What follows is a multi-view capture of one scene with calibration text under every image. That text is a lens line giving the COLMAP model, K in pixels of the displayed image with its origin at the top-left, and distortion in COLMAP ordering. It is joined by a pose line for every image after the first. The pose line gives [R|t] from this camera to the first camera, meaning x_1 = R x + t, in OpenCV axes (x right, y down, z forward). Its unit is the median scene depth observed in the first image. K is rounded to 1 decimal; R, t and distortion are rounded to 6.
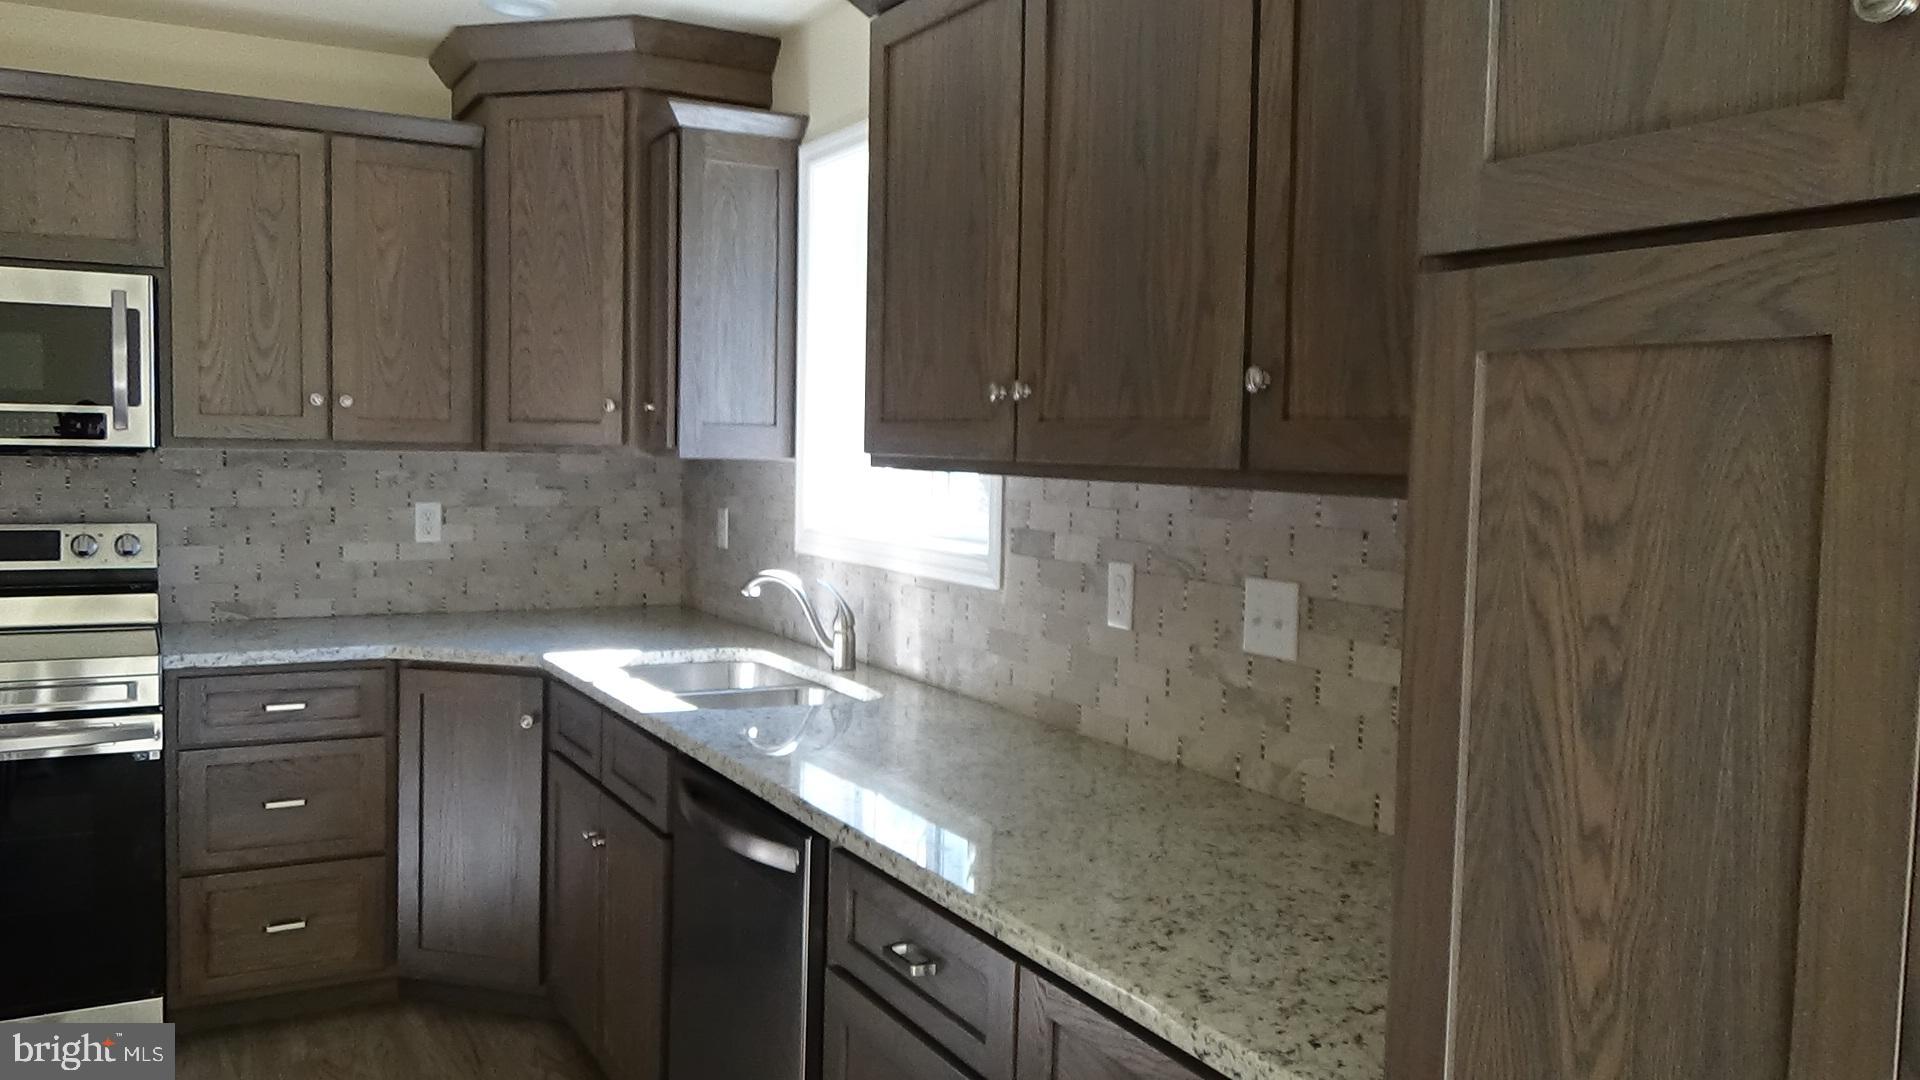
lens RADIAL K [[1468.6, 0, 970.5], [0, 1468.6, 549.4], [0, 0, 1]] dist [-0.016207, 0.006684]
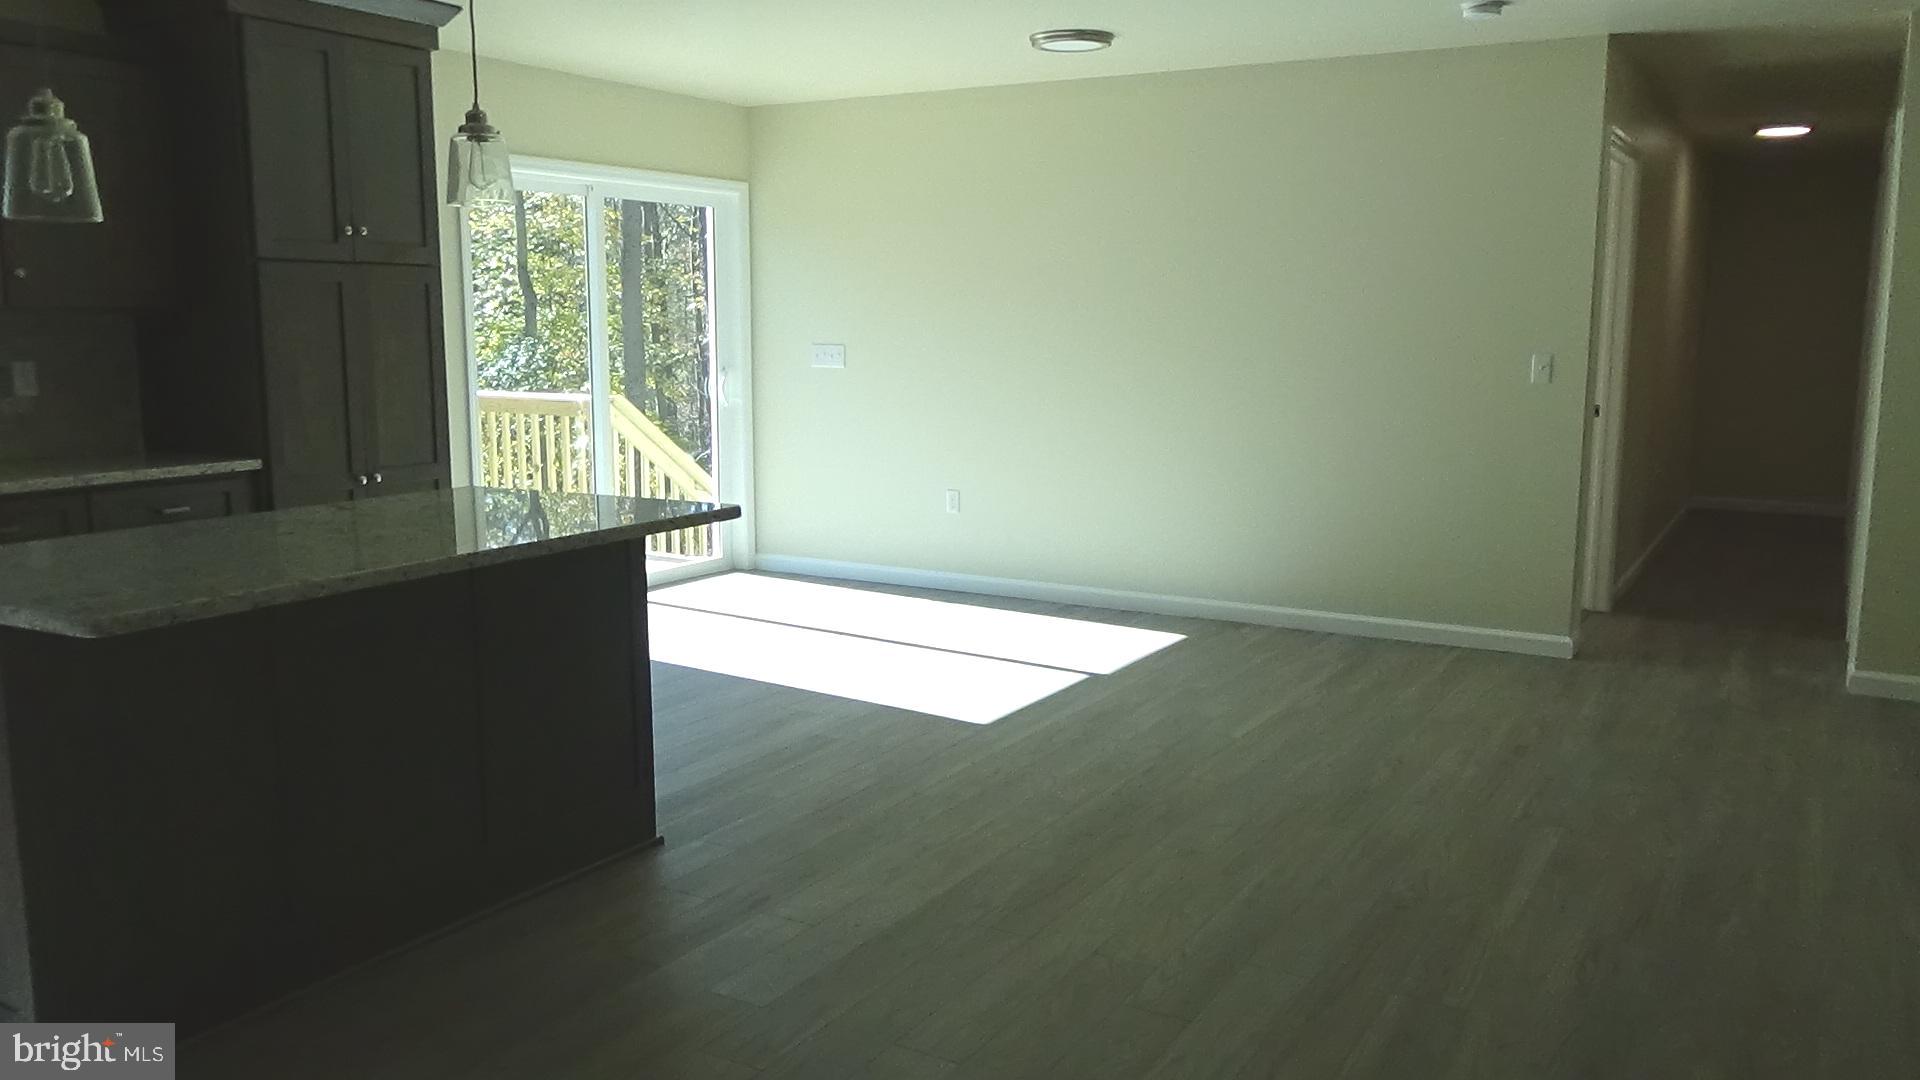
lens RADIAL K [[1468.6, 0, 952.1], [0, 1468.6, 538.3], [0, 0, 1]] dist [-0.016207, 0.006684]
pose [[-0.497226, -0.154579, 0.853740, -1.644901], [0.047905, 0.977608, 0.204908, -0.060654], [-0.866297, 0.142784, -0.478687, 0.497377]]
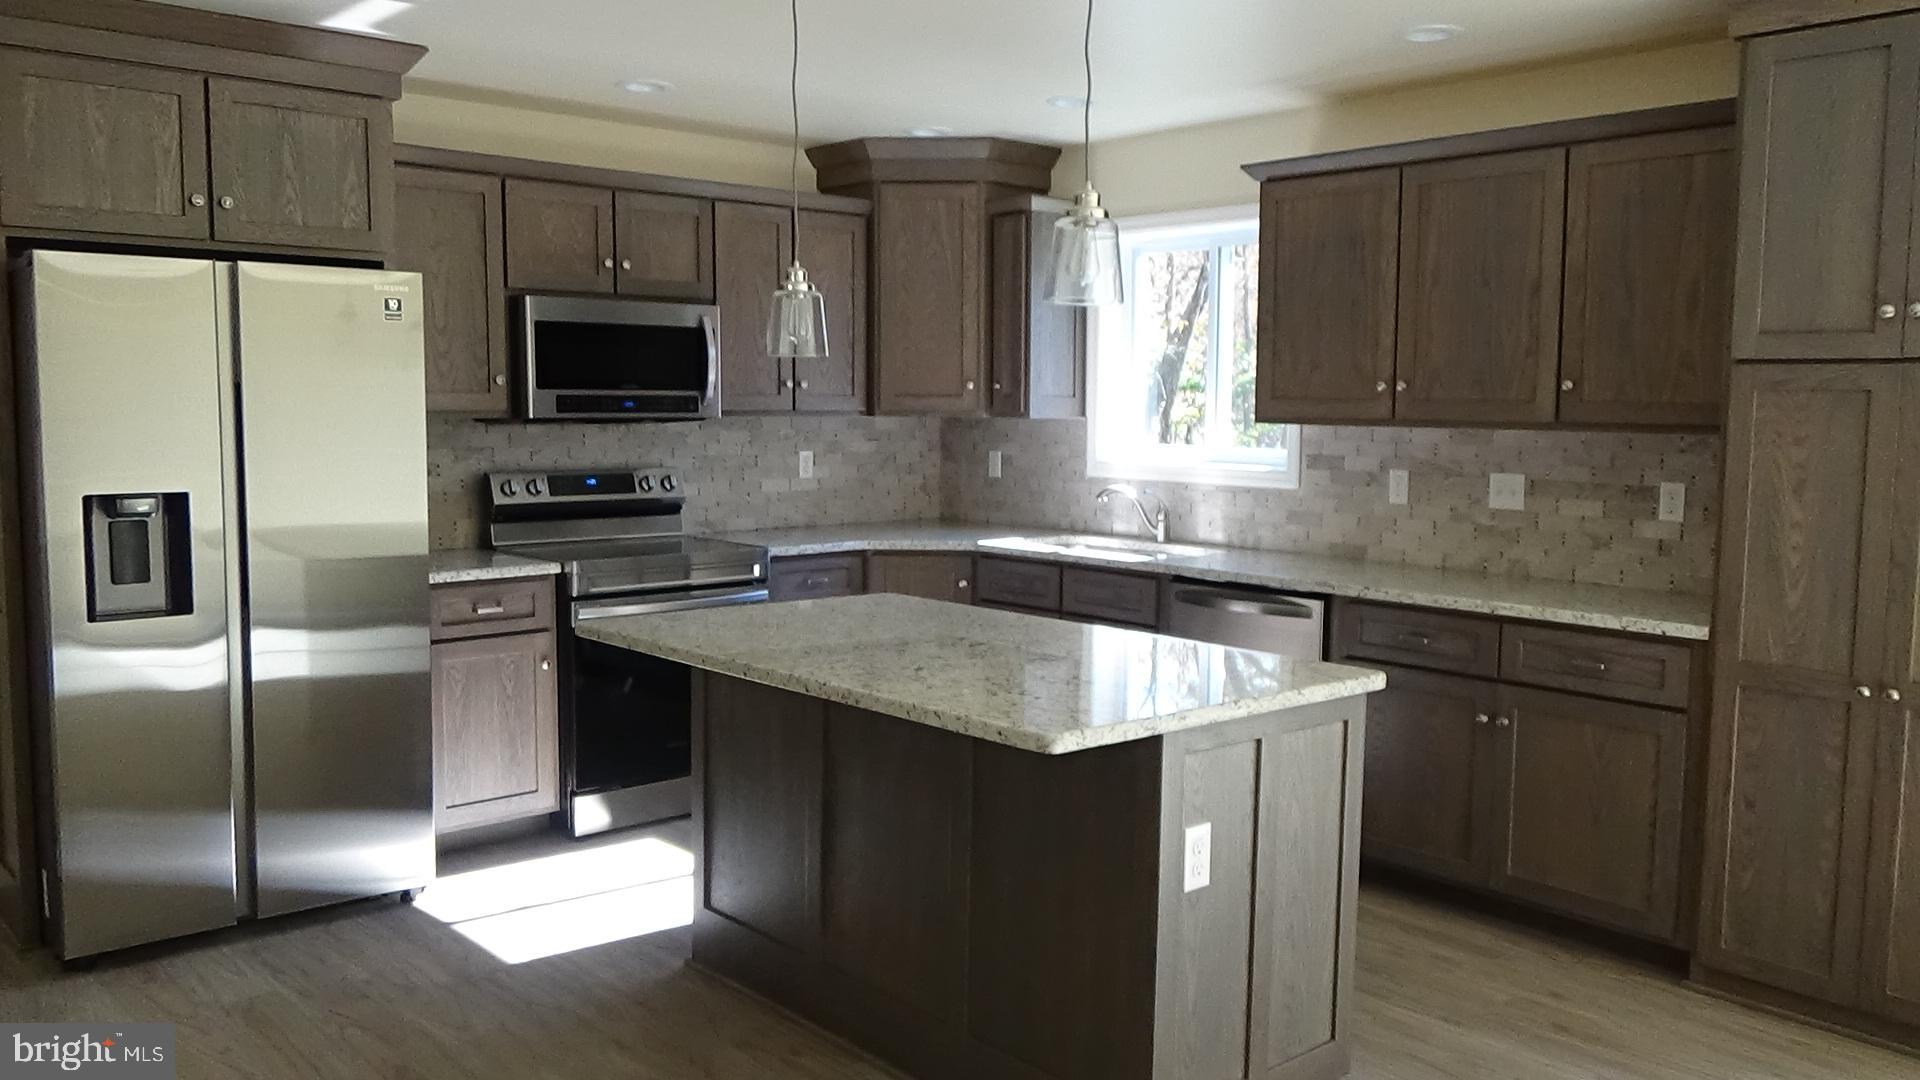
lens RADIAL K [[1468.6, 0, 956.2], [0, 1468.6, 539.4], [0, 0, 1]] dist [-0.016207, 0.006684]
pose [[0.976646, -0.035057, 0.211978, -0.743898], [0.028713, 0.999045, 0.032934, 0.017221], [-0.212930, -0.026078, 0.976719, -0.656432]]
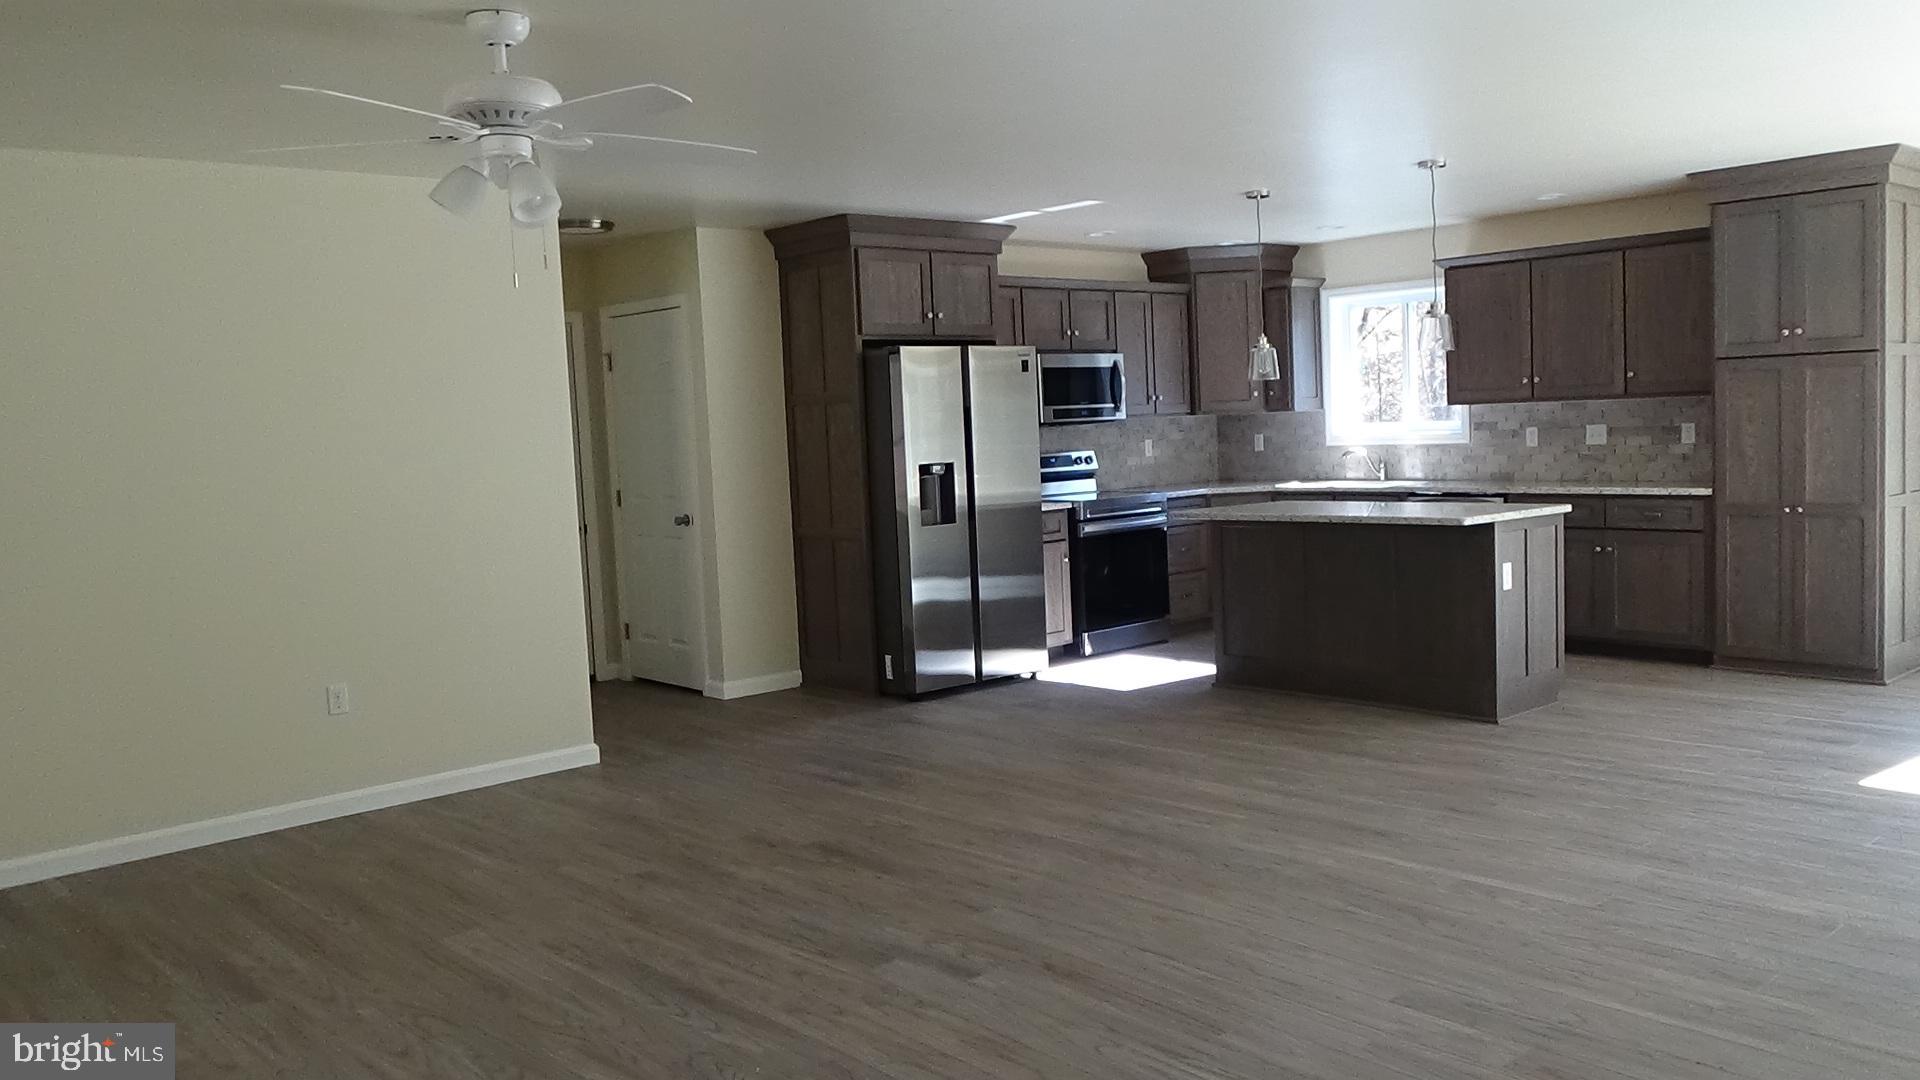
lens RADIAL K [[1468.6, 0, 959.2], [0, 1468.6, 535.9], [0, 0, 1]] dist [-0.016207, 0.006684]
pose [[0.972874, -0.081814, 0.216385, -1.652320], [0.080328, 0.996645, 0.015665, 0.085227], [-0.216941, 0.002142, 0.976182, -1.735955]]
